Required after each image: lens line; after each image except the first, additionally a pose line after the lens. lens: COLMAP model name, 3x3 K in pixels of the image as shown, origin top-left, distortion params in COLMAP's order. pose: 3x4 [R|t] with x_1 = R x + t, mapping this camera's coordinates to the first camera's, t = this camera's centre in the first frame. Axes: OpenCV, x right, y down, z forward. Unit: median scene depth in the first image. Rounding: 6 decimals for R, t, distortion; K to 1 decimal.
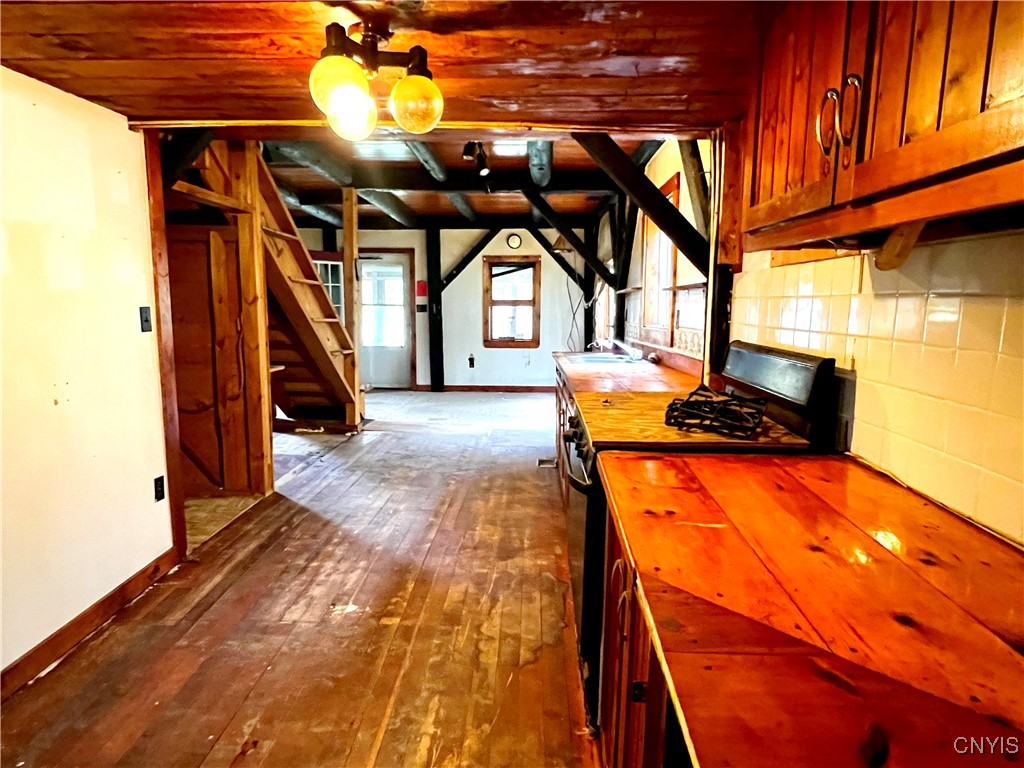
lens RADIAL K [[591.1, 0, 504.1], [0, 591.1, 387.0], [0, 0, 1]] dist [-0.003739, 0.000355]
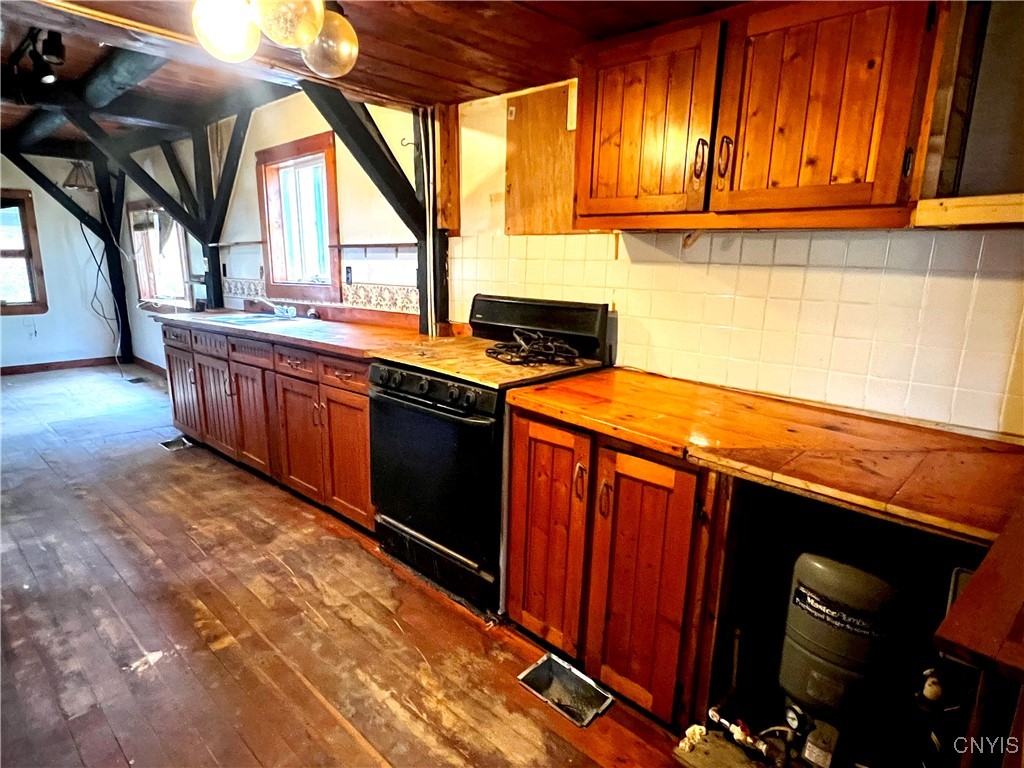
lens RADIAL K [[591.1, 0, 506.0], [0, 591.1, 386.5], [0, 0, 1]] dist [-0.003739, 0.000355]
pose [[0.652623, -0.156142, 0.741420, -0.278838], [0.095350, 0.987681, 0.124074, -0.019223], [-0.751659, -0.010279, 0.659471, 0.077747]]
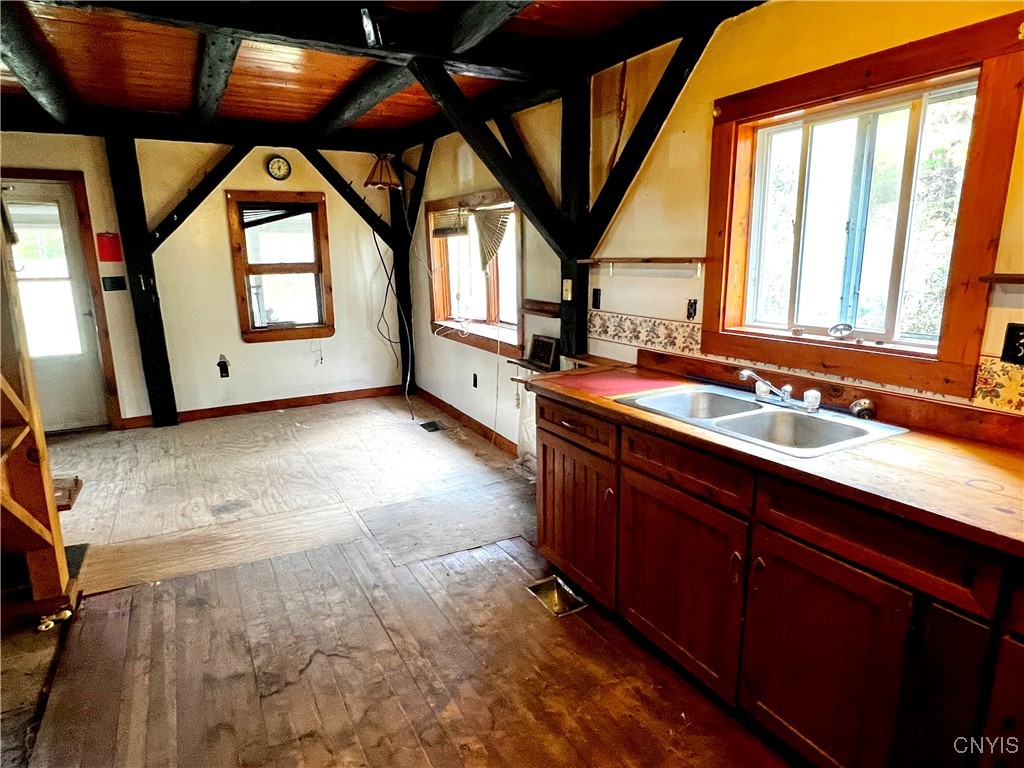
lens RADIAL K [[591.1, 0, 506.9], [0, 591.1, 384.6], [0, 0, 1]] dist [-0.003739, 0.000355]
pose [[0.851517, -0.129587, 0.508061, -0.242379], [0.085136, 0.990290, 0.109896, -0.139751], [-0.517369, -0.050324, 0.854282, 0.674302]]
